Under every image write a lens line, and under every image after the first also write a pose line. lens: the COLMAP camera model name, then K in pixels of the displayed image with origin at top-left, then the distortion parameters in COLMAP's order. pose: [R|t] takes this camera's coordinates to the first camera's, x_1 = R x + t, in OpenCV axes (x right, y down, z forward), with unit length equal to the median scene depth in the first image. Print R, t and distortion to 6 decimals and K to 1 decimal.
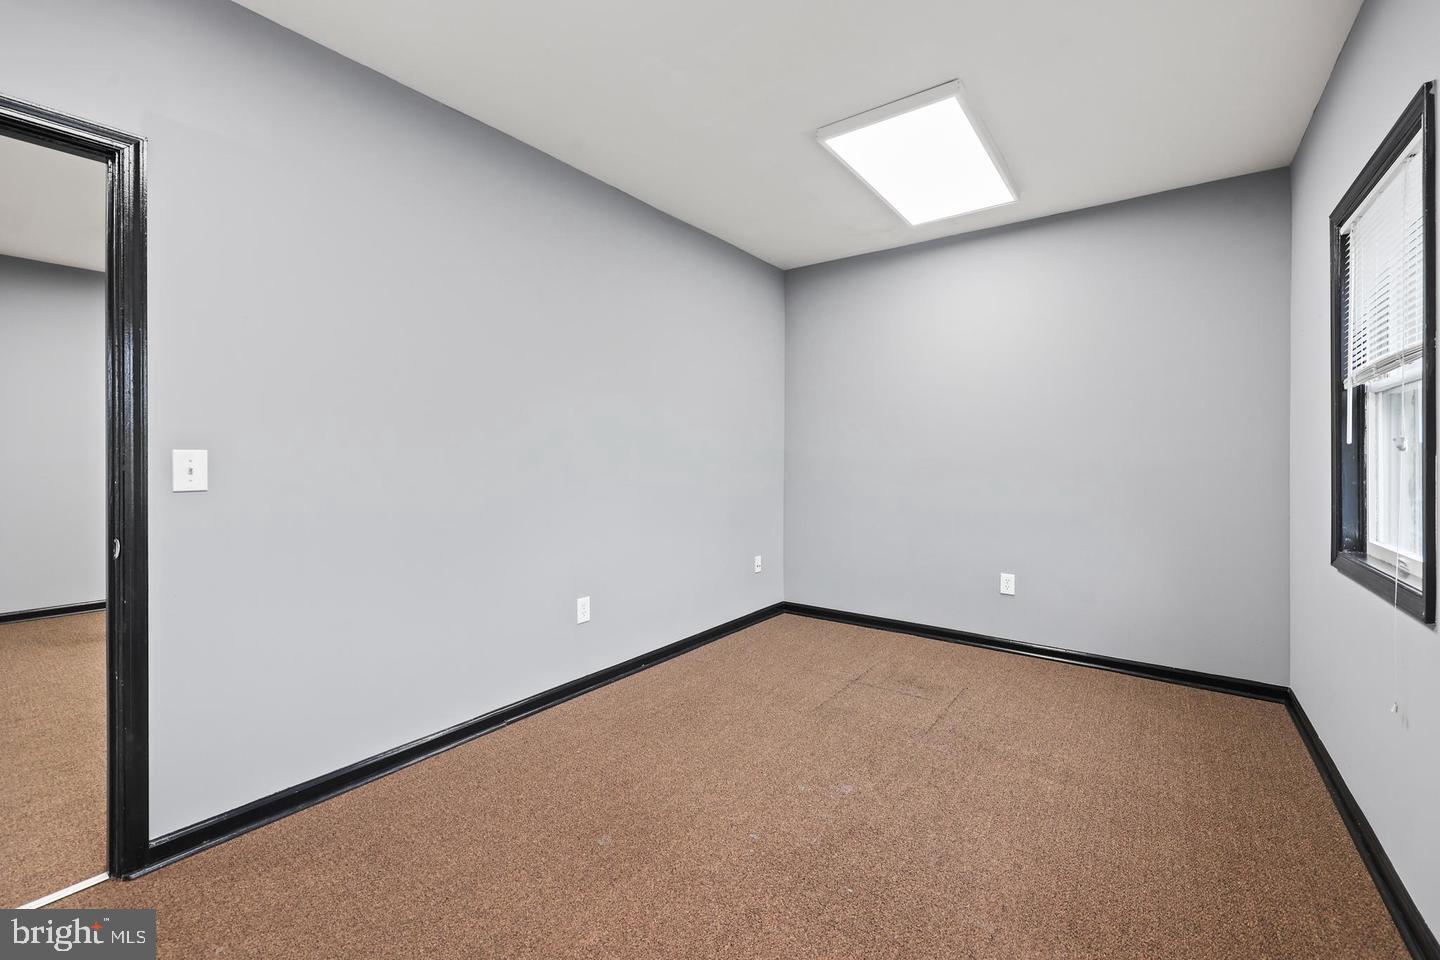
lens RADIAL K [[581.3, 0, 722.8], [0, 581.3, 459.8], [0, 0, 1]] dist [0.009050, 0.000204]
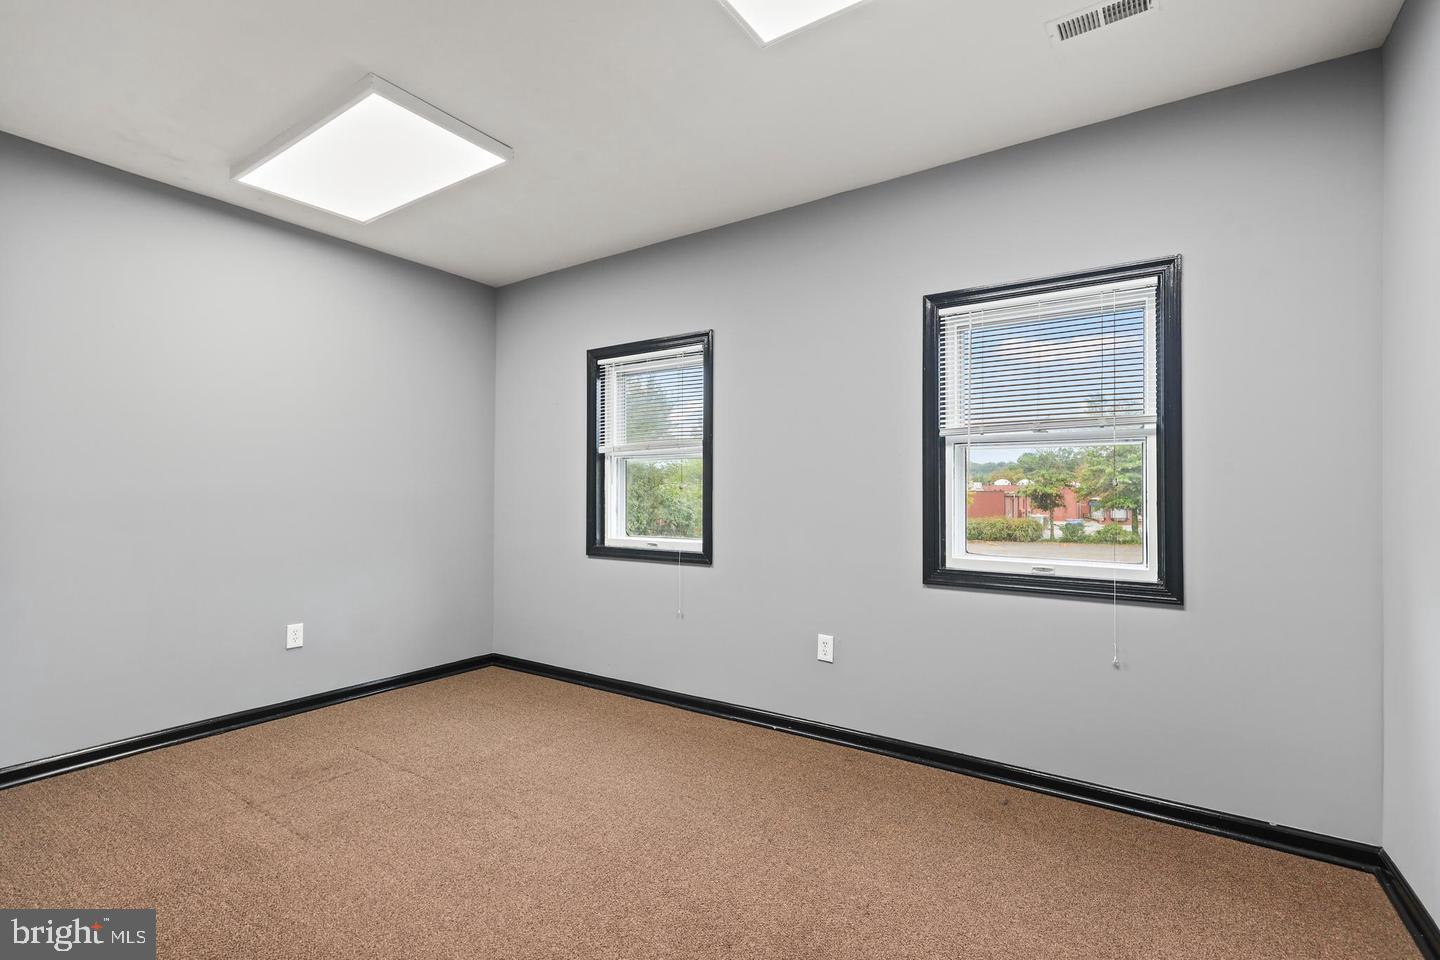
lens RADIAL K [[664.1, 0, 720.0], [0, 664.1, 480.0], [0, 0, 1]] dist [0.000271, -0.000032]
pose [[-0.039422, 0.021325, 0.998995, -0.539975], [0.001080, 0.999773, -0.021299, 0.002668], [-0.999222, 0.000239, -0.039436, 0.410916]]
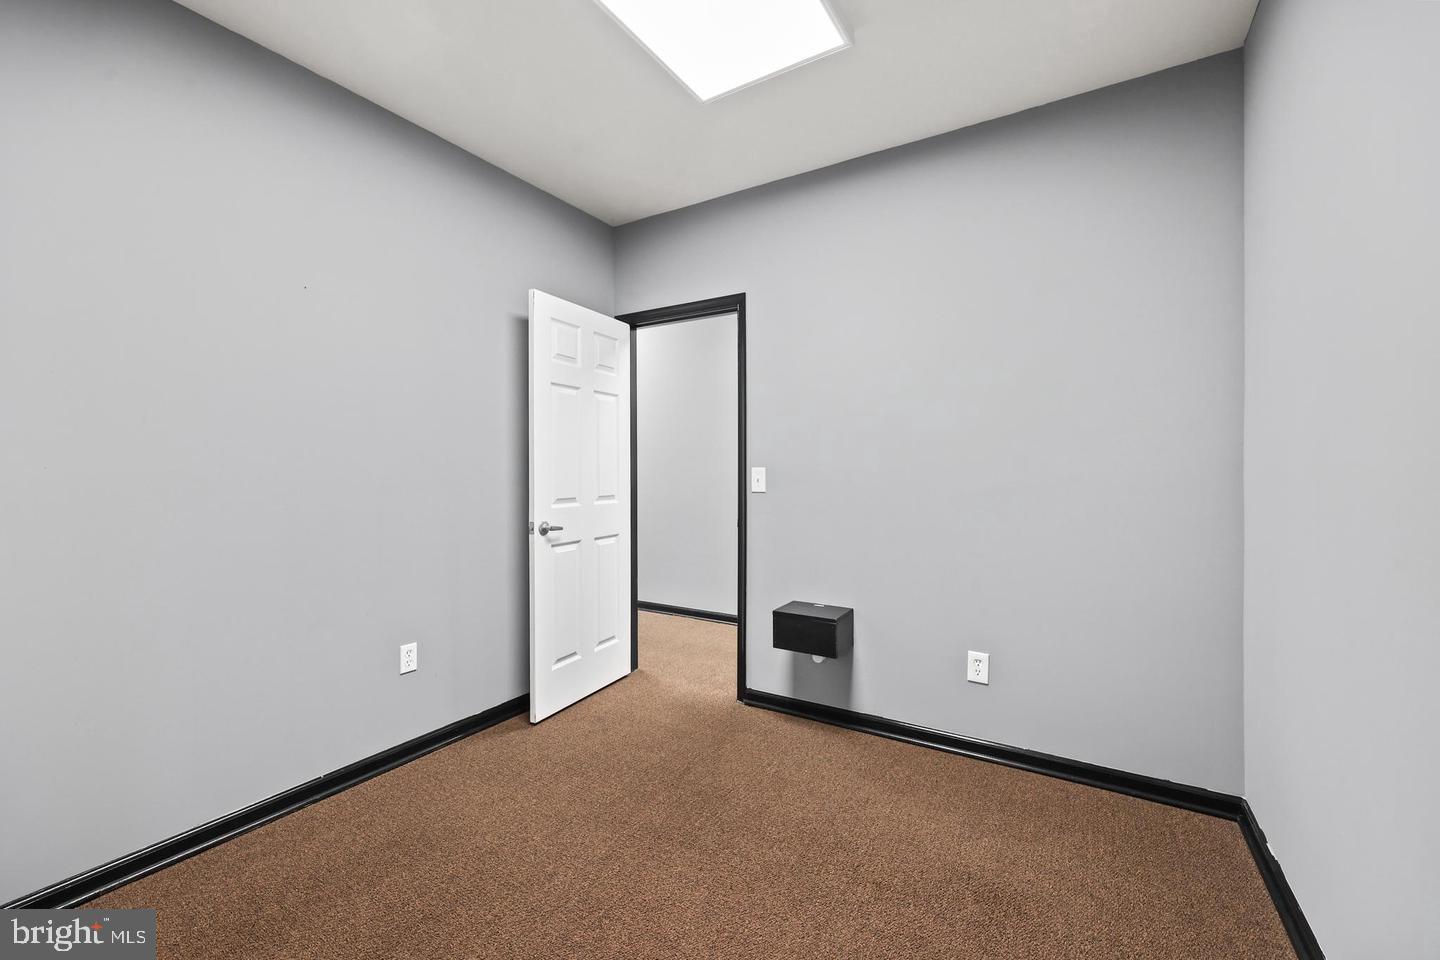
lens RADIAL K [[572.9, 0, 724.6], [0, 572.9, 469.4], [0, 0, 1]] dist [-0.001417, -0.000361]
pose [[0.995376, -0.000560, 0.096057, 0.287622], [0.001152, 0.999981, -0.006110, -0.000485], [-0.096052, 0.006193, 0.995357, 0.382251]]
